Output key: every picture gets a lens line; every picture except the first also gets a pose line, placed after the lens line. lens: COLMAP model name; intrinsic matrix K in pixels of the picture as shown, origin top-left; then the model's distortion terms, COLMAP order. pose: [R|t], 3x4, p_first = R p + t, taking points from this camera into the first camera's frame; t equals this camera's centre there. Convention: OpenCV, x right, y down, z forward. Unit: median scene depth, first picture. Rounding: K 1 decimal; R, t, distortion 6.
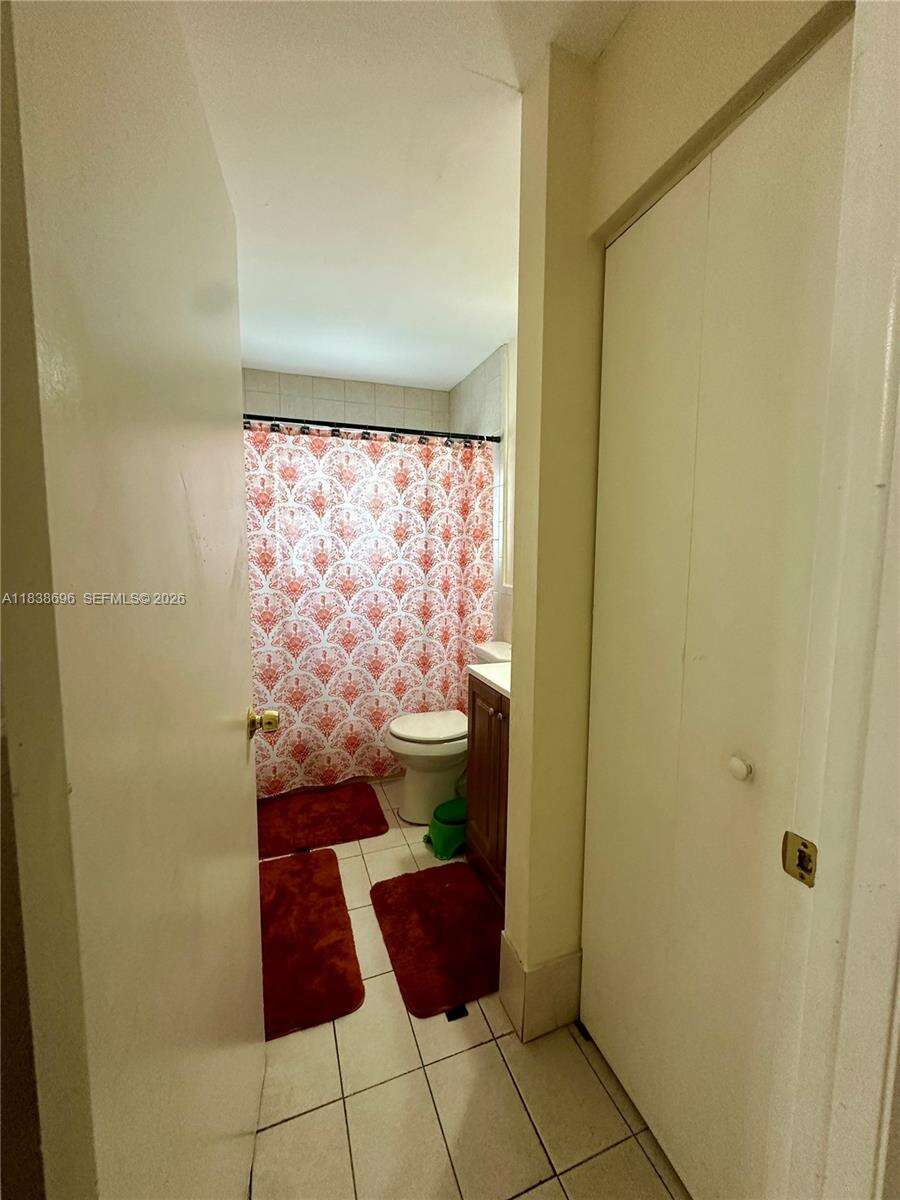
lens RADIAL K [[476.3, 0, 450.1], [0, 476.3, 598.7], [0, 0, 1]] dist [-0.001785, -0.000018]
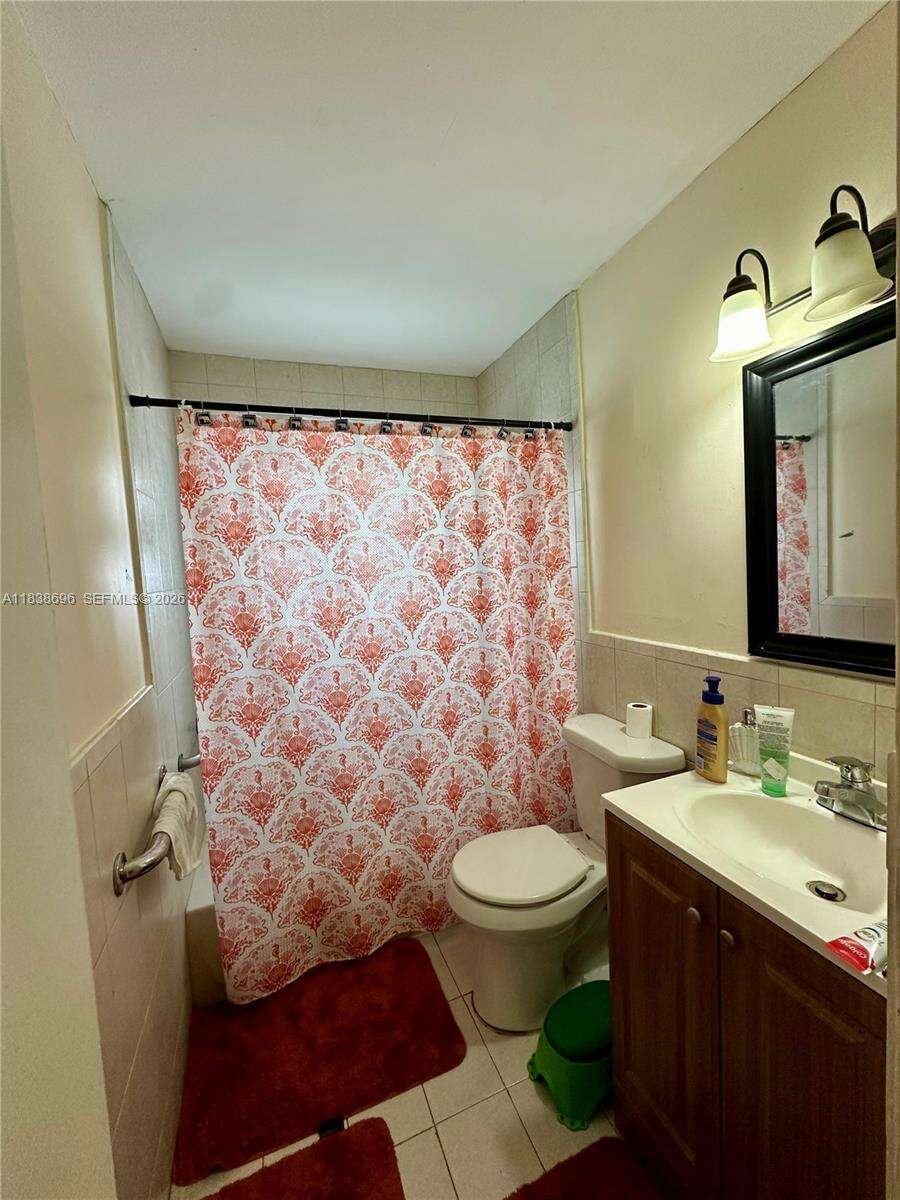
lens RADIAL K [[476.3, 0, 450.1], [0, 476.3, 598.7], [0, 0, 1]] dist [-0.001785, -0.000018]
pose [[0.997850, -0.063306, 0.016989, -0.108950], [0.063839, 0.997417, -0.032927, -0.070666], [-0.014860, 0.033940, 0.999313, 0.320552]]
